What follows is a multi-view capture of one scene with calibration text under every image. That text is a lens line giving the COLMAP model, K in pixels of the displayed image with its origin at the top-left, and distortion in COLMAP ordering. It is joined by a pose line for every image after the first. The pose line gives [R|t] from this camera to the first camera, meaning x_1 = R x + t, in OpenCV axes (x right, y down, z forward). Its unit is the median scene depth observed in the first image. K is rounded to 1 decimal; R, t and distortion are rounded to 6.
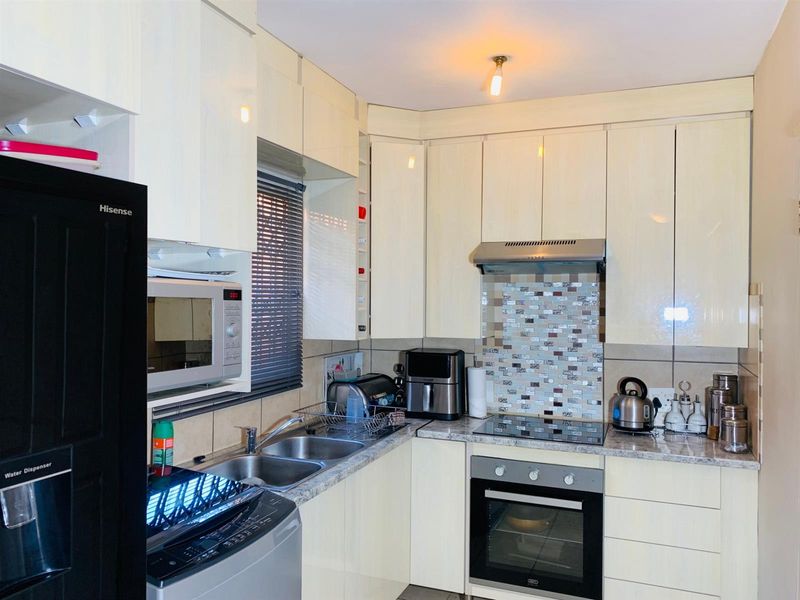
lens RADIAL K [[609.1, 0, 401.9], [0, 609.1, 296.3], [0, 0, 1]] dist [0.040106, -0.063711]
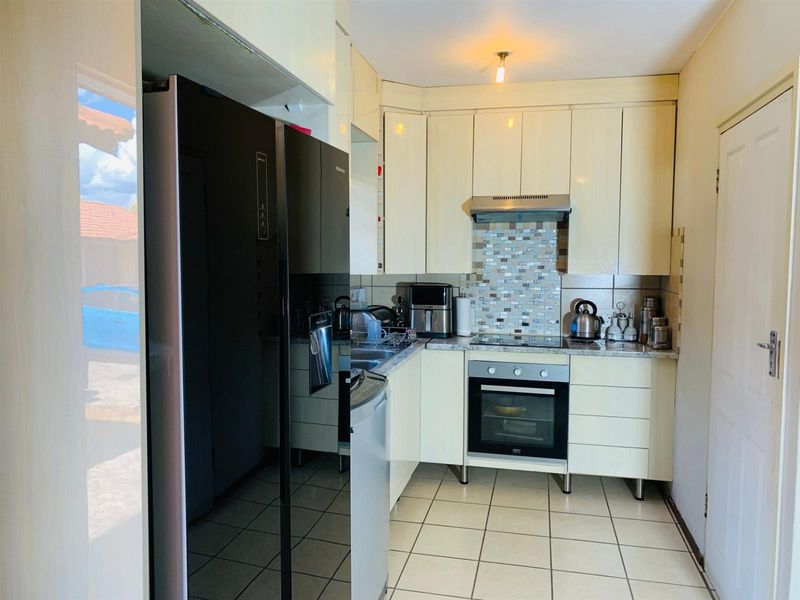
lens RADIAL K [[609.1, 0, 401.8], [0, 609.1, 296.1], [0, 0, 1]] dist [0.040106, -0.063711]
pose [[0.988007, -0.013544, 0.153817, -0.225390], [0.003106, 0.997688, 0.067896, 0.033088], [-0.154380, -0.066604, 0.985764, -0.249519]]
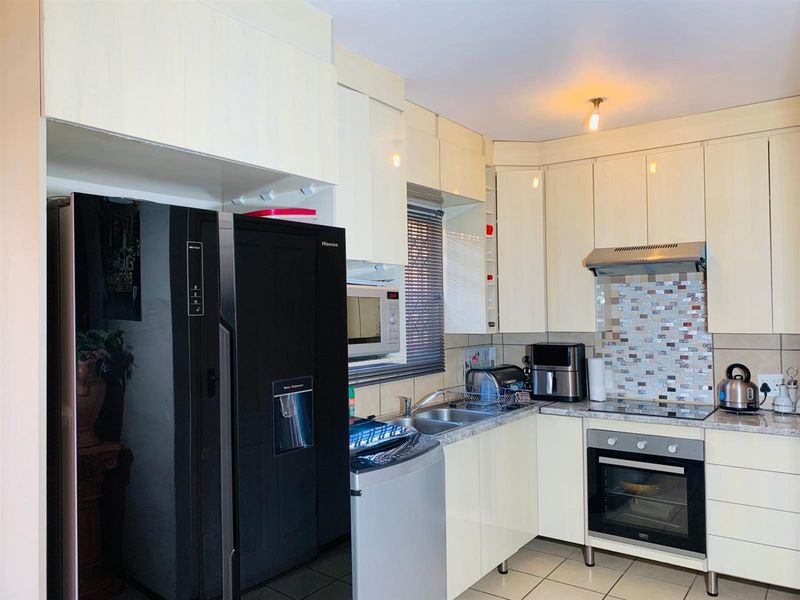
lens RADIAL K [[609.1, 0, 393.8], [0, 609.1, 300.7], [0, 0, 1]] dist [0.040106, -0.063711]
pose [[0.967507, -0.026592, -0.251441, 0.055028], [0.023658, 0.999612, -0.014684, 0.019687], [0.251734, 0.008258, 0.967761, -0.248793]]
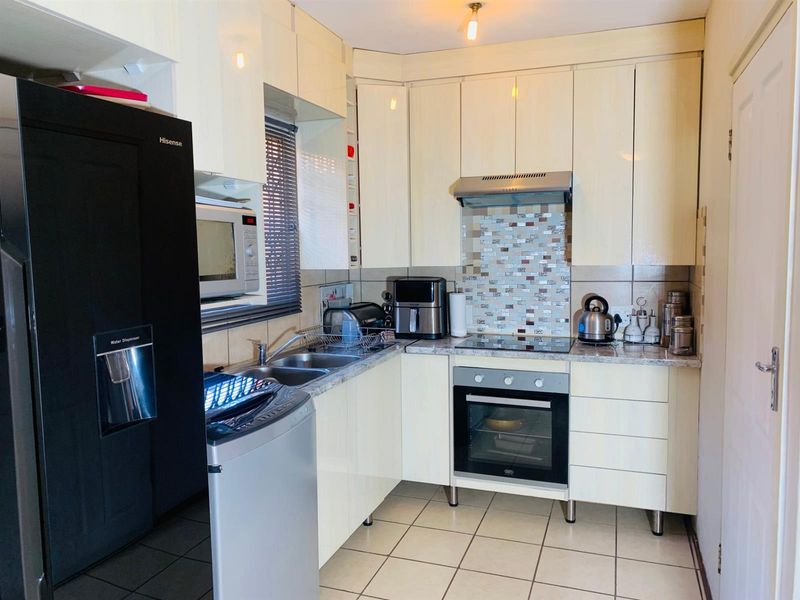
lens RADIAL K [[609.1, 0, 396.8], [0, 609.1, 294.4], [0, 0, 1]] dist [0.040106, -0.063711]
pose [[0.999361, -0.024052, 0.026432, -0.019157], [0.021819, 0.996415, 0.081740, 0.030997], [-0.028303, -0.081112, 0.996303, -0.113212]]
